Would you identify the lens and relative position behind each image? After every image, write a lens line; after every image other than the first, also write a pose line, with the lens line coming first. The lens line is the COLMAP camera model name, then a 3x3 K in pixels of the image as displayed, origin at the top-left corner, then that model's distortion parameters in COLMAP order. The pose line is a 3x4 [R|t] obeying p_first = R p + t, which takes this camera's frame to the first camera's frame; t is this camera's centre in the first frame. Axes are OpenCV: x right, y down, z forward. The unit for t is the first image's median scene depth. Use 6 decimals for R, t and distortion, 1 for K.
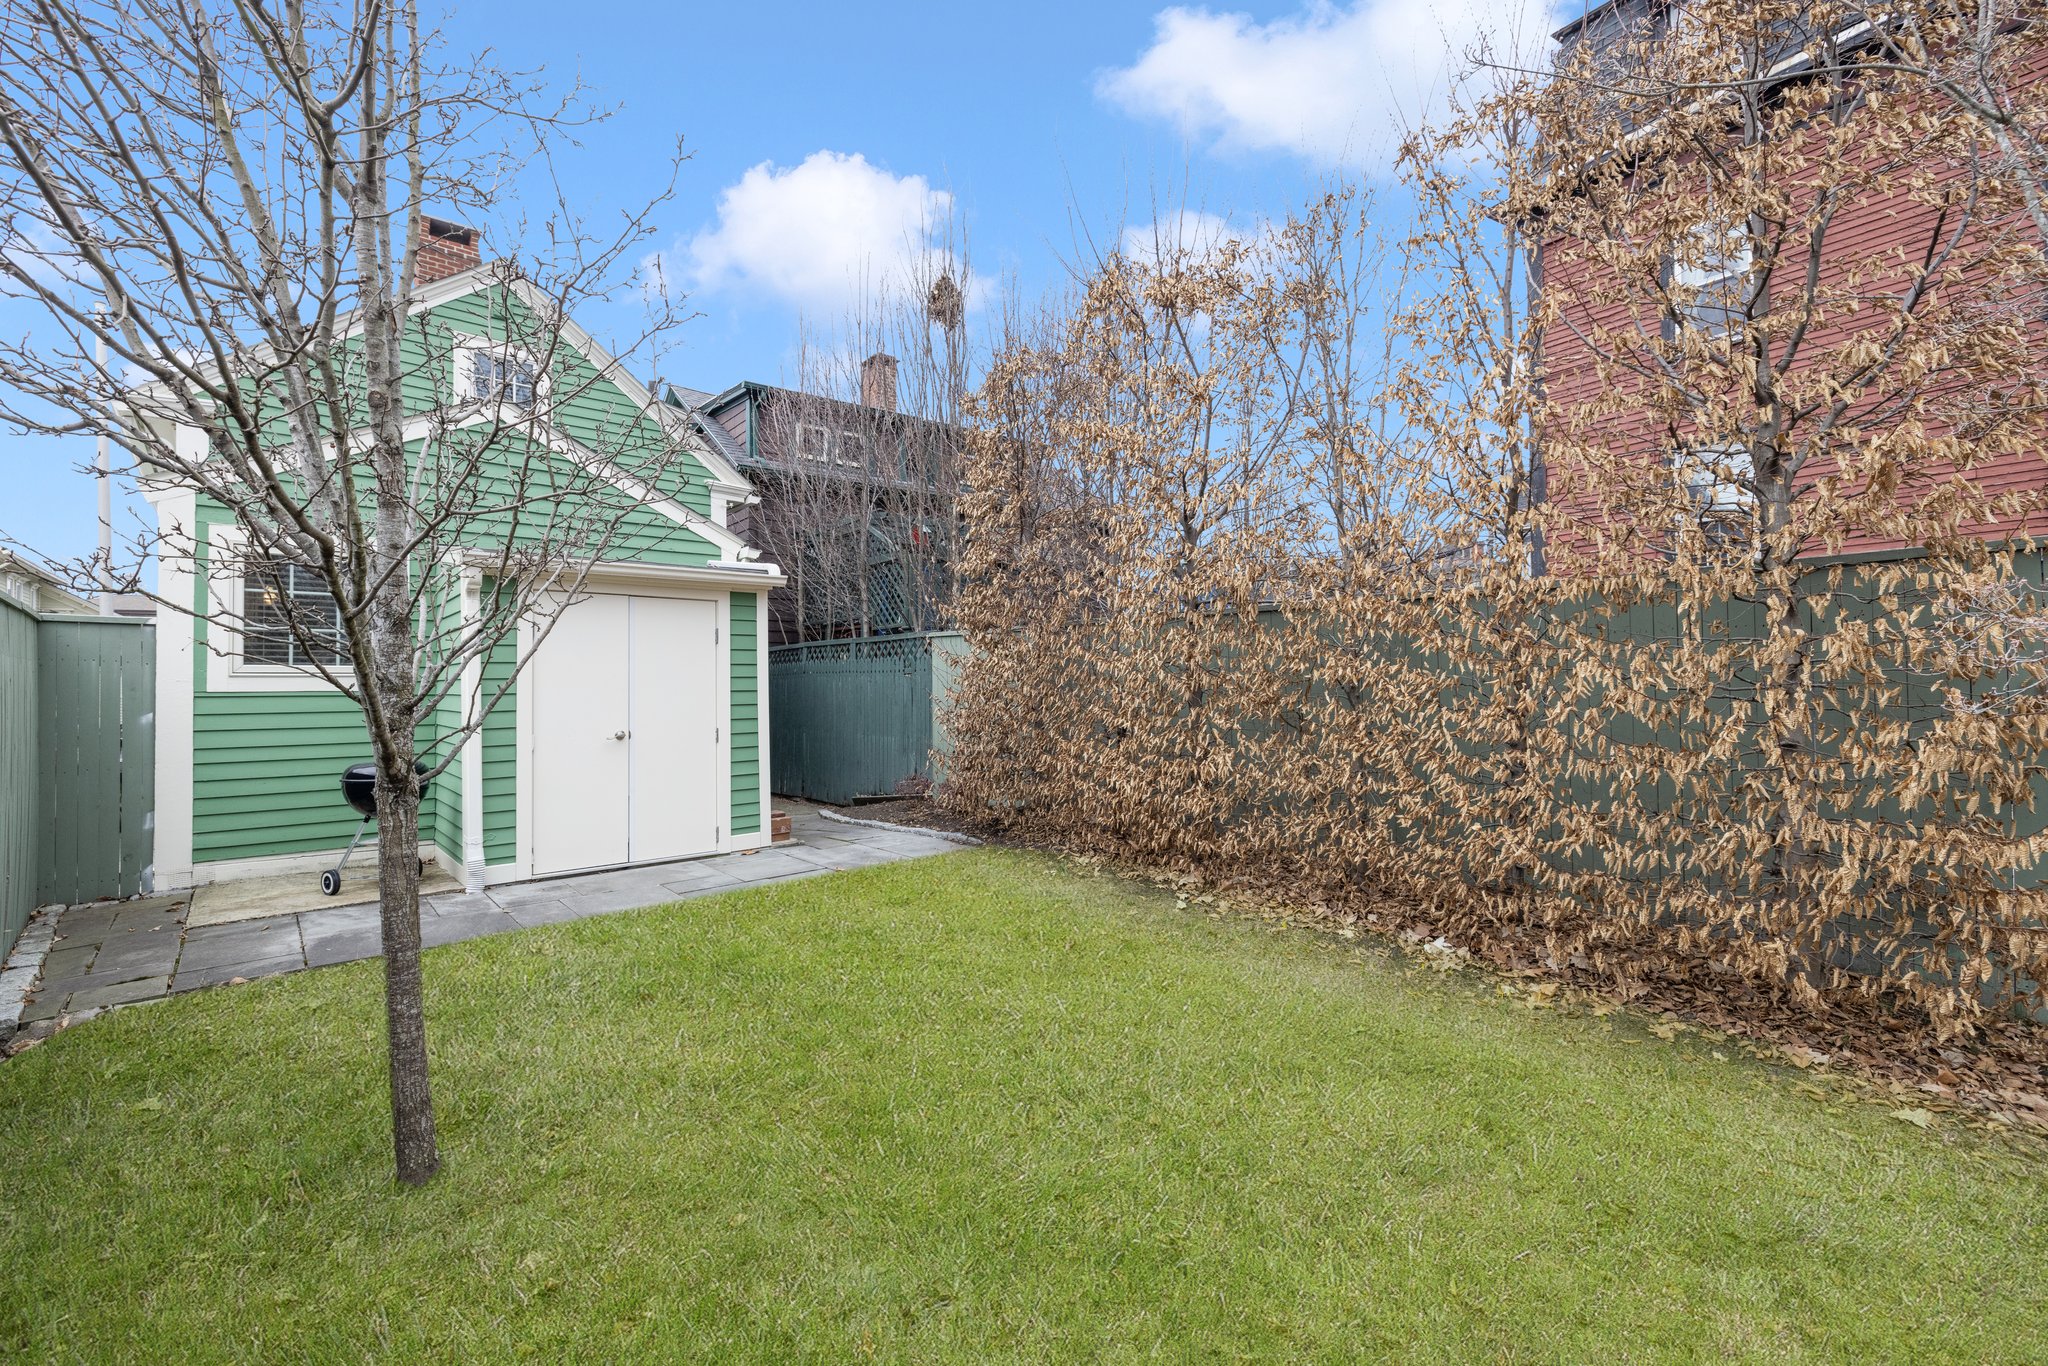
lens RADIAL K [[896.5, 0, 1024.0], [0, 896.5, 683.0], [0, 0, 1]] dist [0.000636, -0.000024]
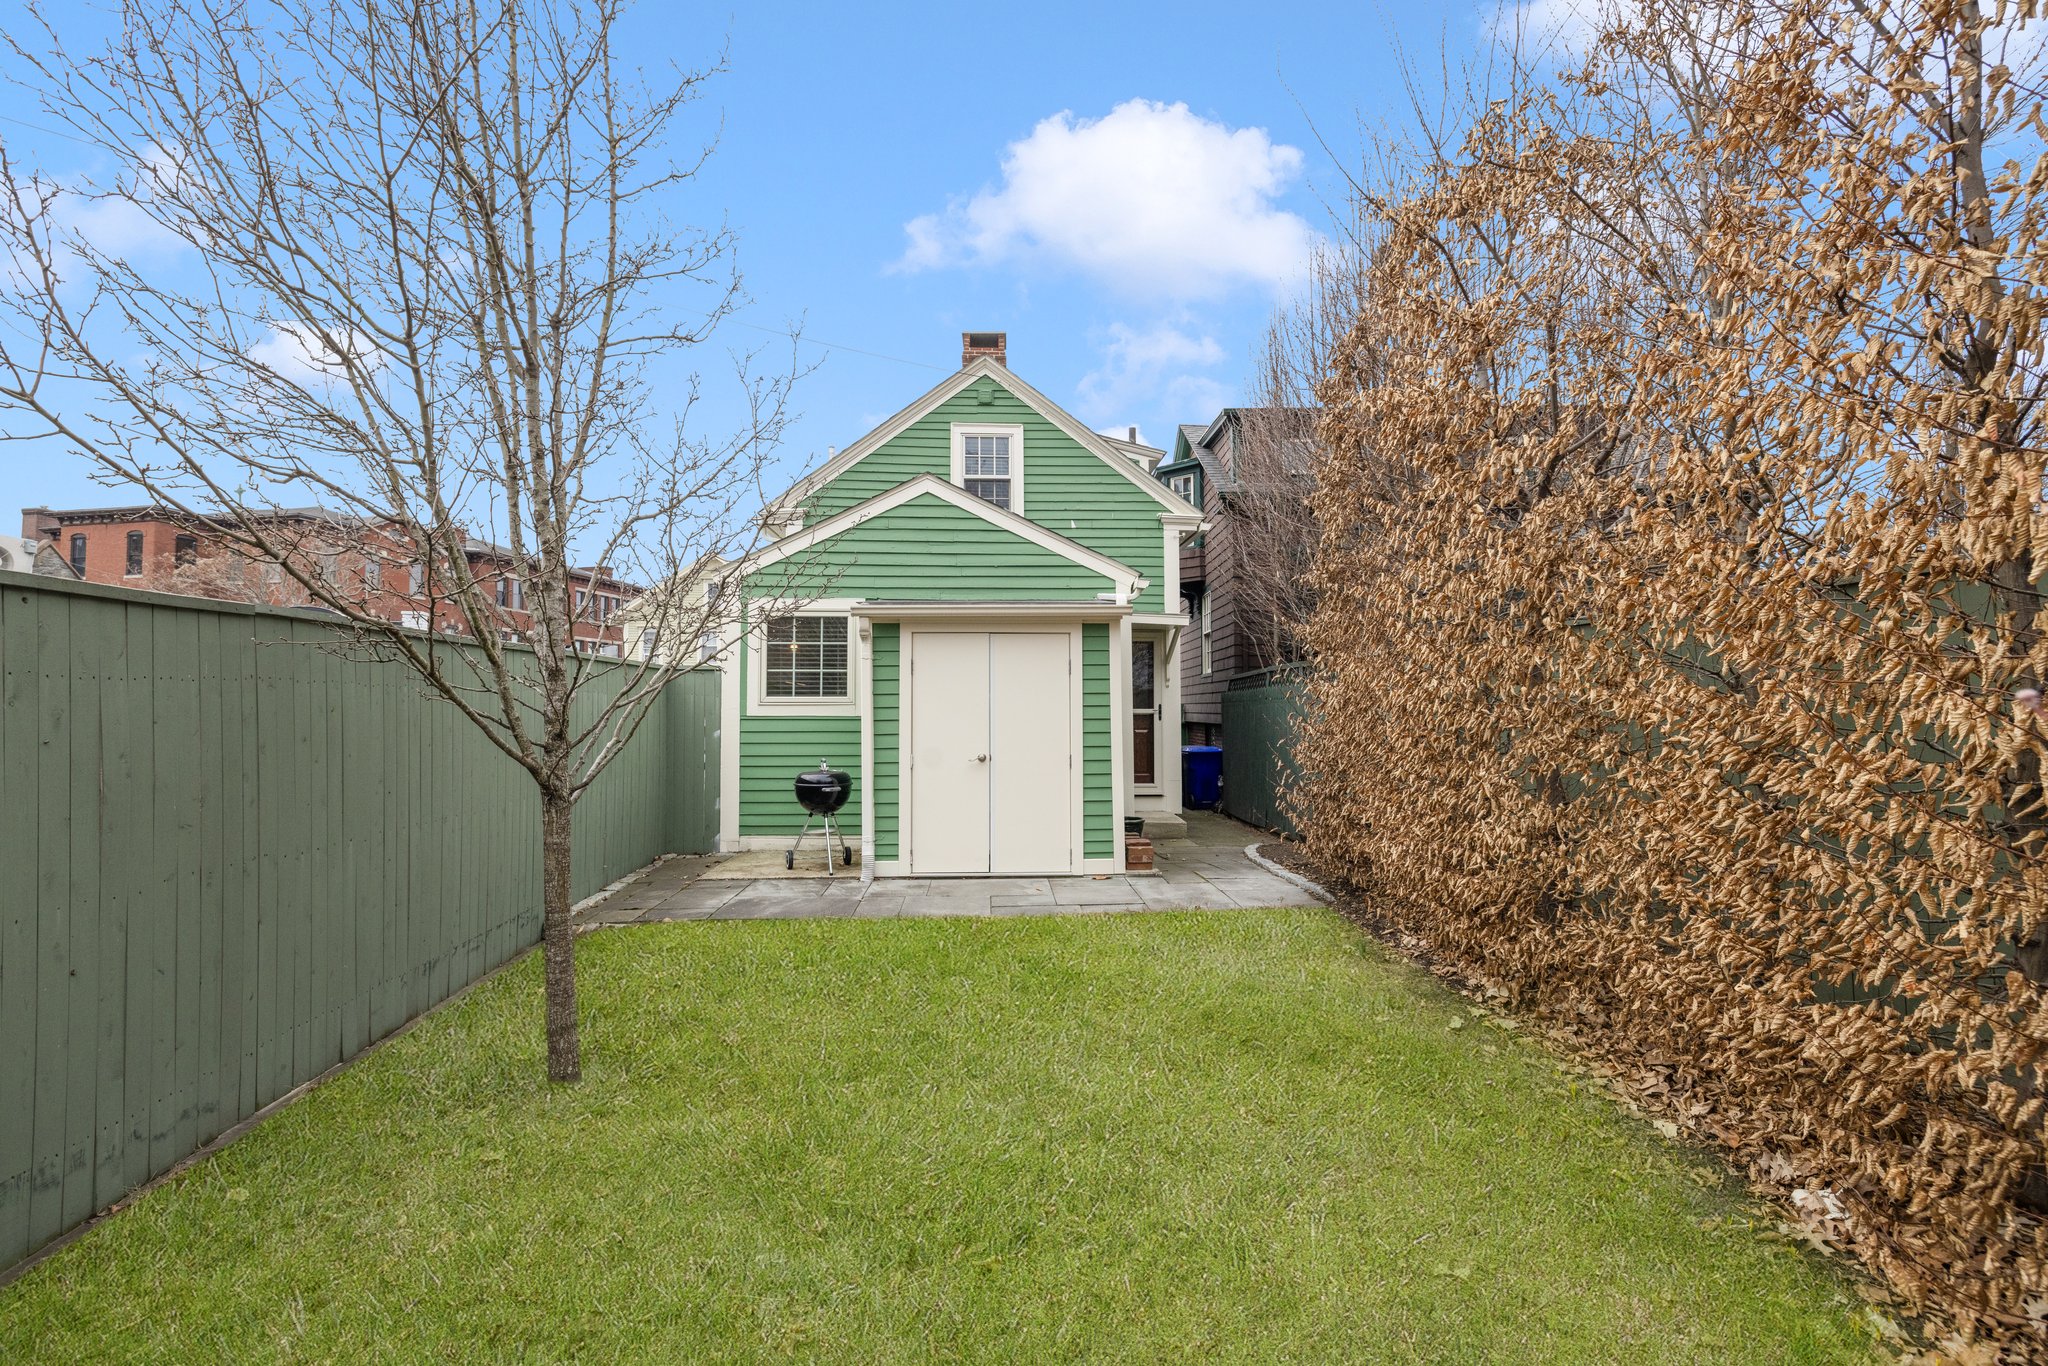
lens RADIAL K [[896.5, 0, 1024.0], [0, 896.5, 683.0], [0, 0, 1]] dist [0.000636, -0.000024]
pose [[0.763893, -0.013466, -0.645202, 0.341788], [-0.002073, 0.999726, -0.023320, -0.009996], [0.645339, 0.019151, 0.763656, 0.190535]]
